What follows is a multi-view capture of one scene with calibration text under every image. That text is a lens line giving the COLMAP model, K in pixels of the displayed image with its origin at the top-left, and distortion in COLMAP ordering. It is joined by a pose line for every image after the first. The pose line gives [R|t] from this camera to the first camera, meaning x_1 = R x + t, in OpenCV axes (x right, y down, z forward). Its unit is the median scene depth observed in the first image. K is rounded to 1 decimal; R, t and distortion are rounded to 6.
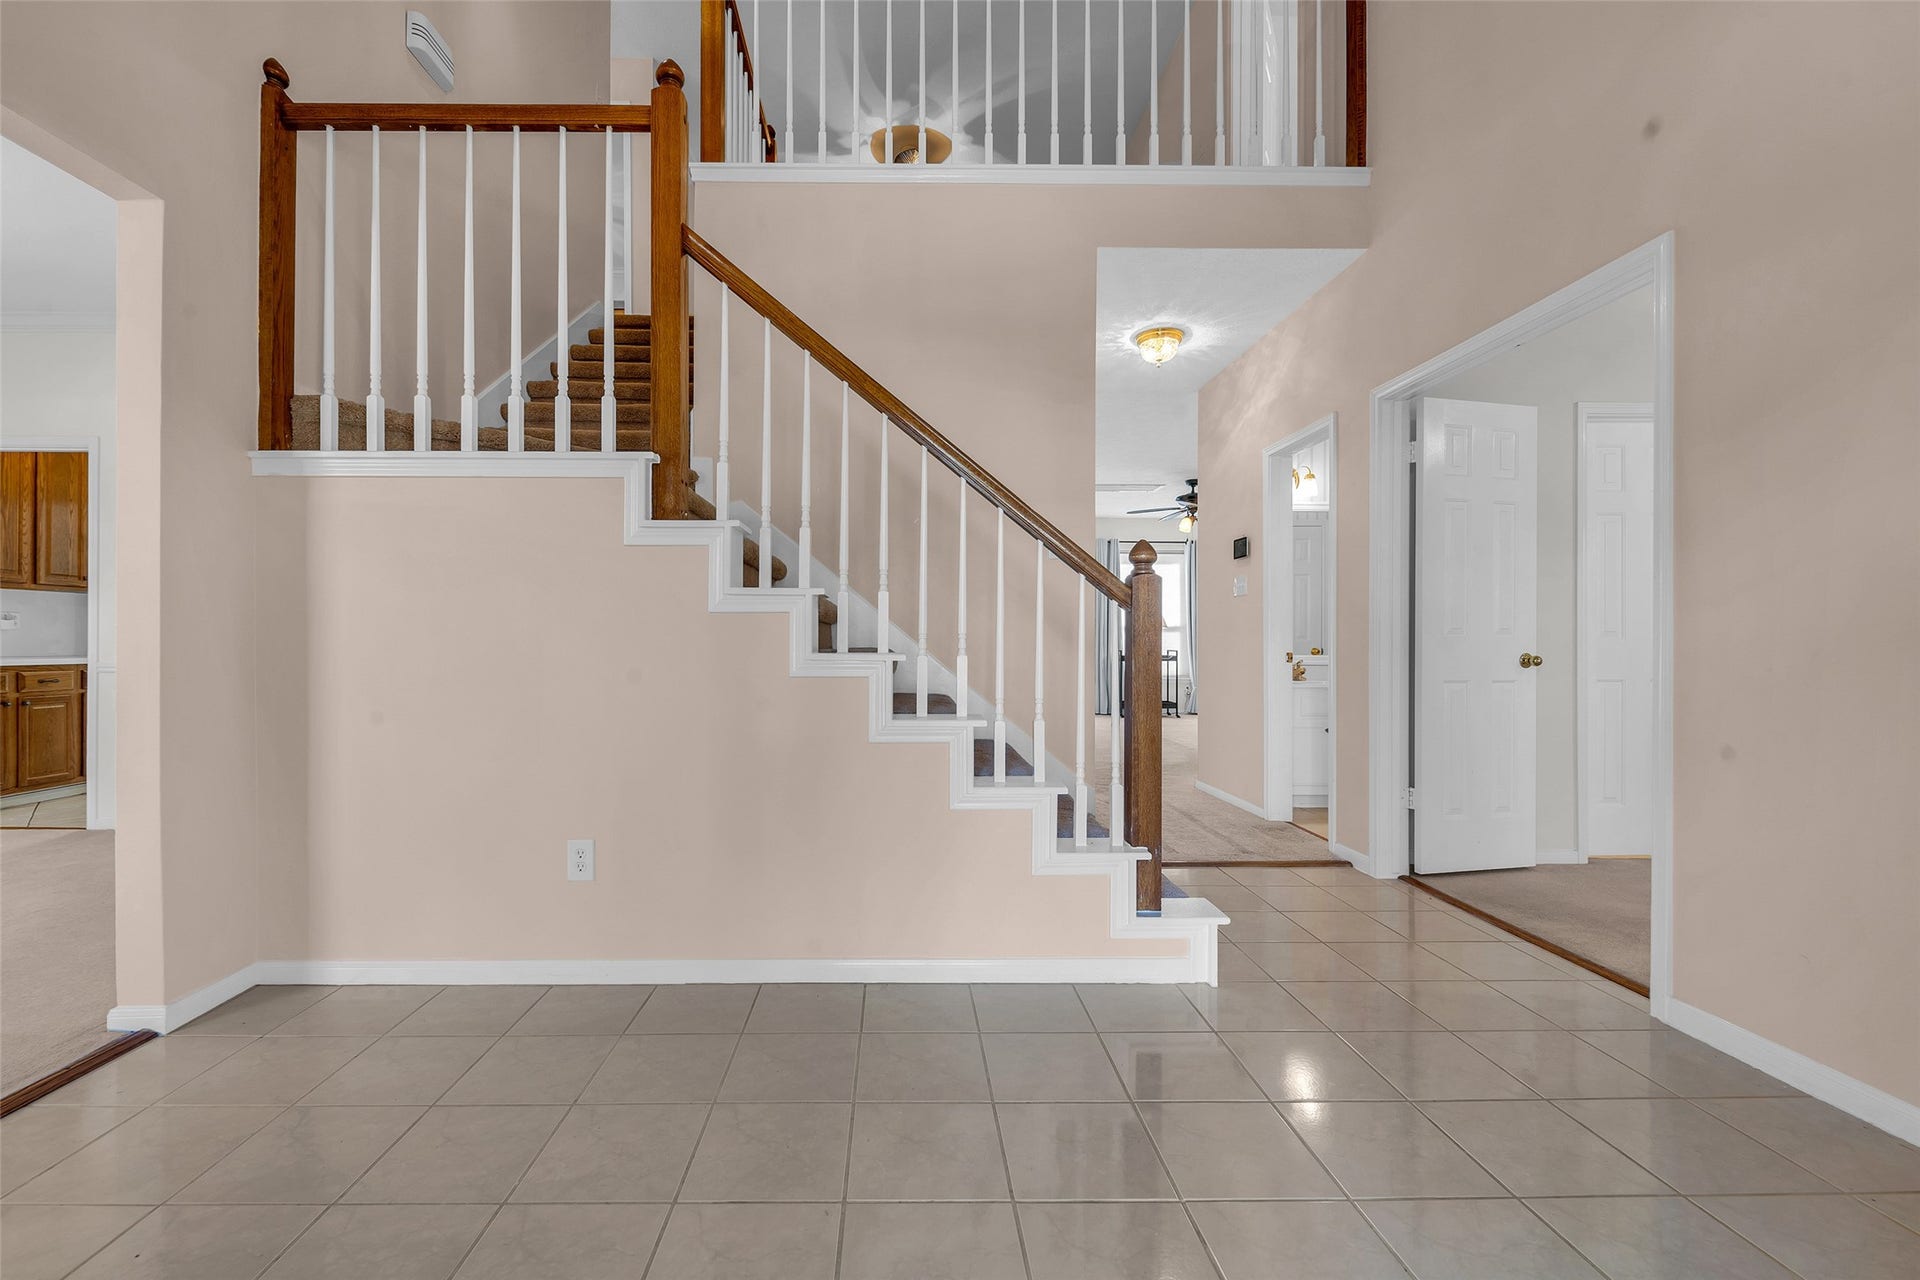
lens RADIAL K [[740.3, 0, 959.4], [0, 740.3, 642.8], [0, 0, 1]] dist [0.007254, -0.000024]
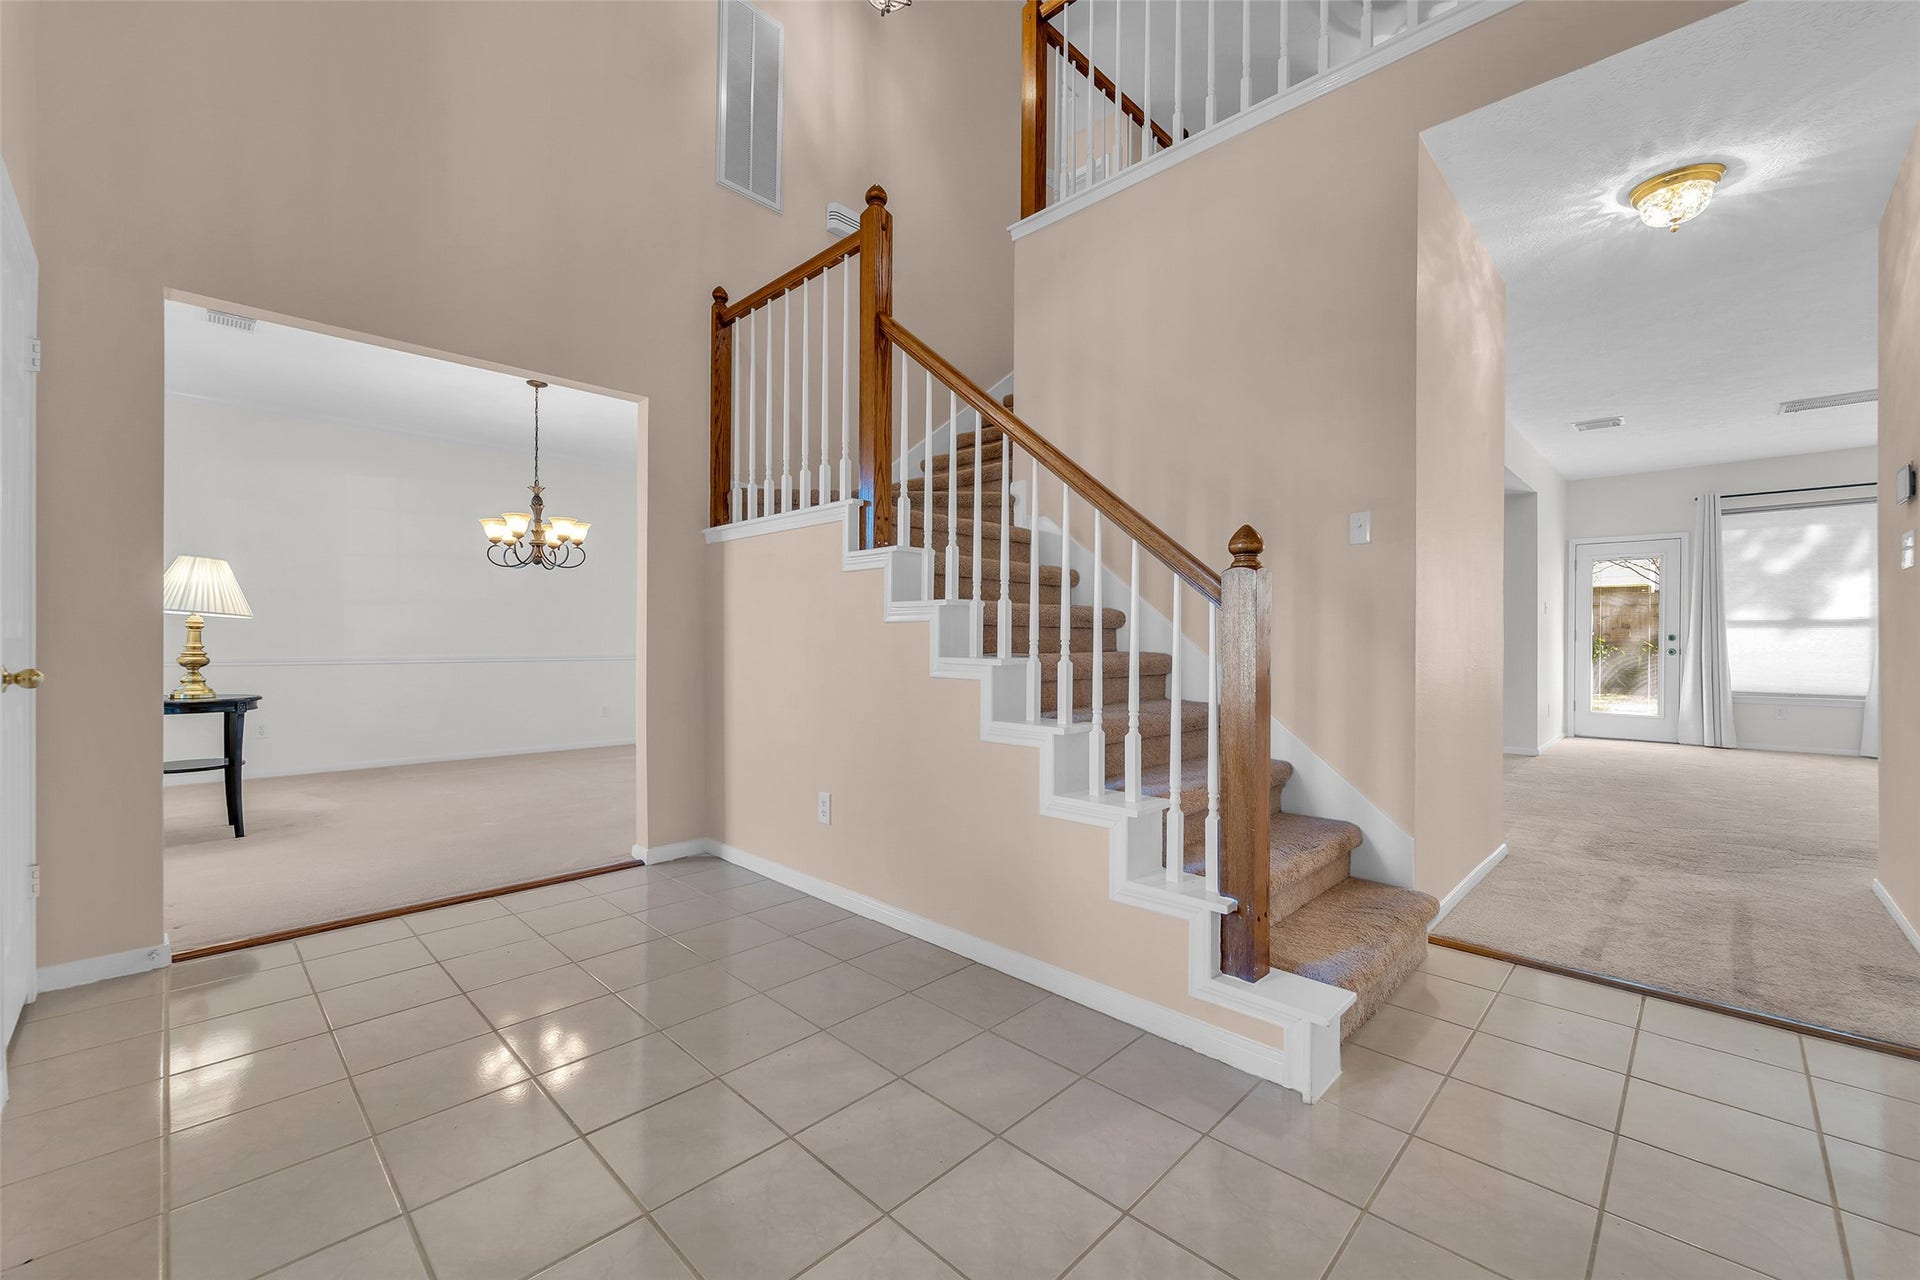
lens RADIAL K [[771.8, 0, 960.0], [0, 771.8, 640.0], [0, 0, 1]] dist [0.000524, -0.000284]
pose [[0.714338, 0.003195, -0.699793, 0.635561], [-0.007957, 0.999962, -0.003556, -0.007857], [0.699755, 0.008108, 0.714336, 0.169117]]
